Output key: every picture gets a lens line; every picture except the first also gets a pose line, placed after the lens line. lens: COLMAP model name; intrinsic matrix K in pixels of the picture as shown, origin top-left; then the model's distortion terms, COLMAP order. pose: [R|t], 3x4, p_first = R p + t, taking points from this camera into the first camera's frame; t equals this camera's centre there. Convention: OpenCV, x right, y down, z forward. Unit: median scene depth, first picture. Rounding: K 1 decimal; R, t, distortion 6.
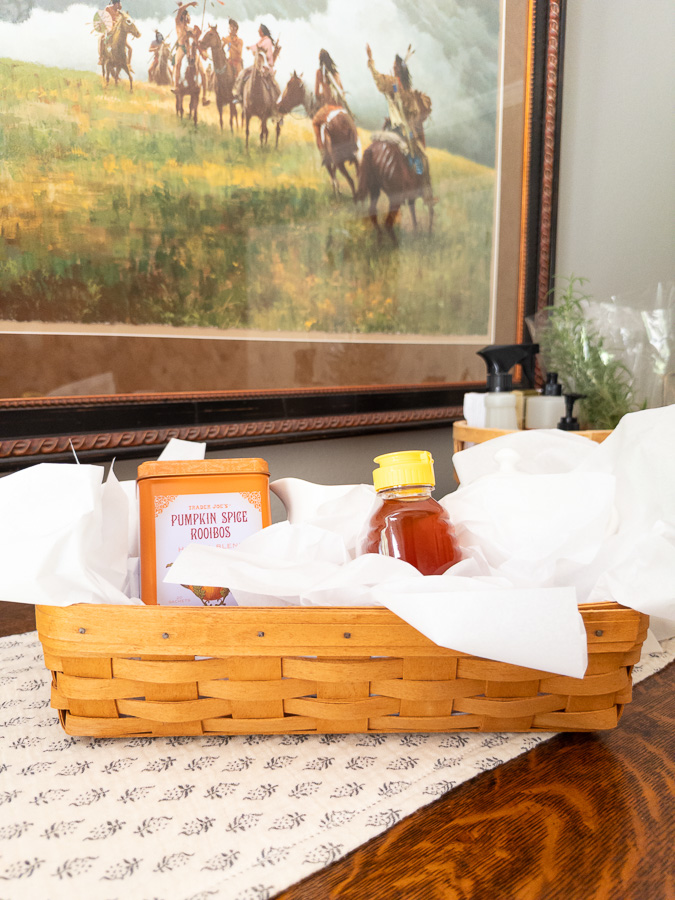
lens RADIAL K [[686.6, 0, 322.8], [0, 686.6, 448.5], [0, 0, 1]] dist [-0.004018, -0.063433]
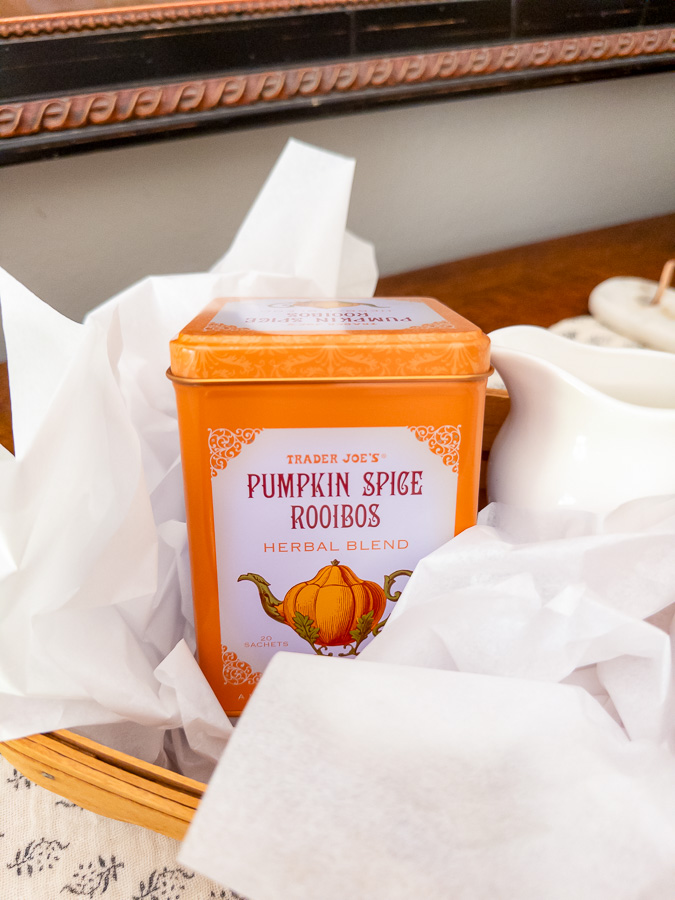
lens RADIAL K [[674.6, 0, 327.0], [0, 674.6, 431.2], [0, 0, 1]] dist [0.040014, -0.074350]
pose [[0.970573, 0.145557, -0.191839, -0.056673], [-0.015081, 0.831820, 0.554840, -0.096990], [0.240336, -0.535620, 0.809537, 0.409422]]
